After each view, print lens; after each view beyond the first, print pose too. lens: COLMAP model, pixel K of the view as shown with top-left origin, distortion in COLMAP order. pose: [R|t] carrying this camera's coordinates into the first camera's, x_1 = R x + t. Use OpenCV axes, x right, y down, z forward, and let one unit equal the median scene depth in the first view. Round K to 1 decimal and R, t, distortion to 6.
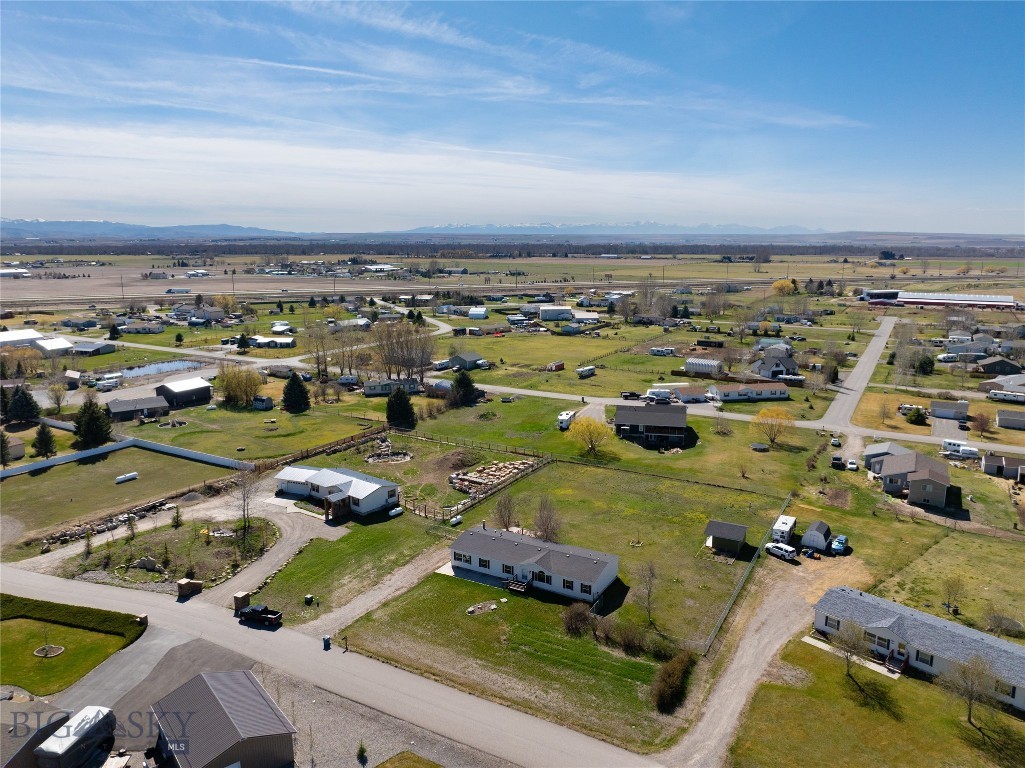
lens RADIAL K [[729.9, 0, 515.1], [0, 729.9, 367.9], [0, 0, 1]] dist [-0.034087, -0.007392]
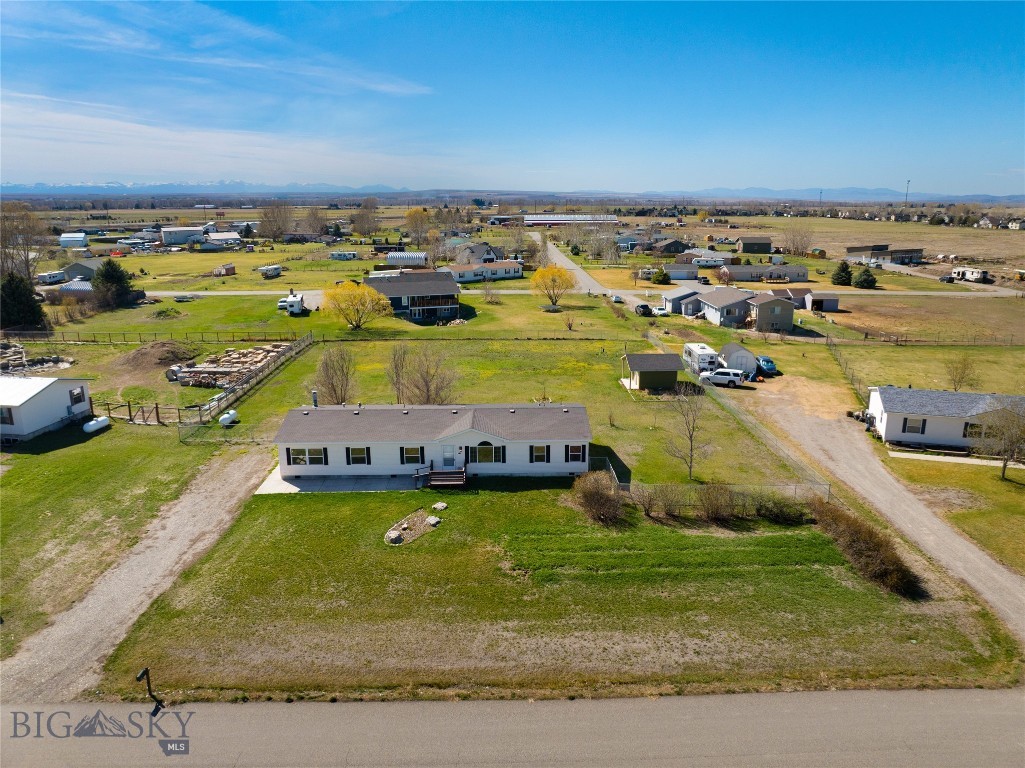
lens RADIAL K [[721.6, 0, 515.9], [0, 721.6, 372.2], [0, 0, 1]] dist [-0.036040, -0.001500]
pose [[0.856360, -0.119433, 0.502377, -0.176898], [0.088753, 0.992450, 0.084651, 0.161275], [-0.508694, -0.027904, 0.860495, 0.464001]]
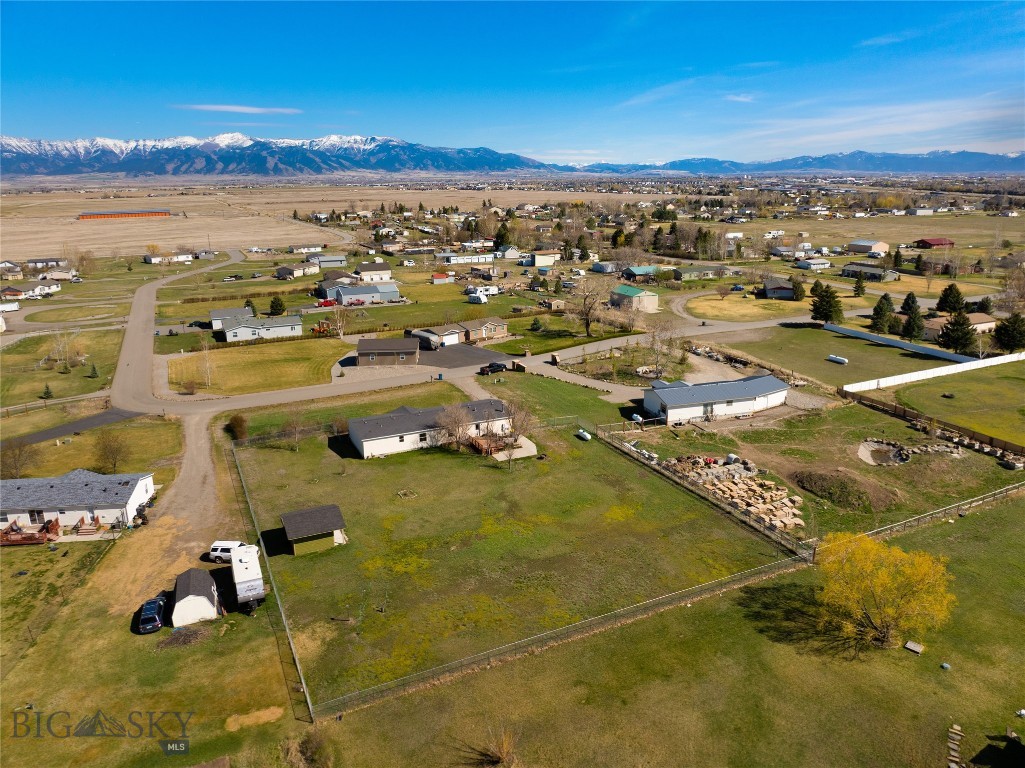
lens RADIAL K [[721.6, 0, 515.9], [0, 721.6, 372.2], [0, 0, 1]] dist [-0.036040, -0.001500]
pose [[-0.569072, 0.221726, -0.791830, 0.689808], [-0.133534, 0.925259, 0.355056, -0.171114], [0.811373, 0.307789, -0.496931, 1.455704]]
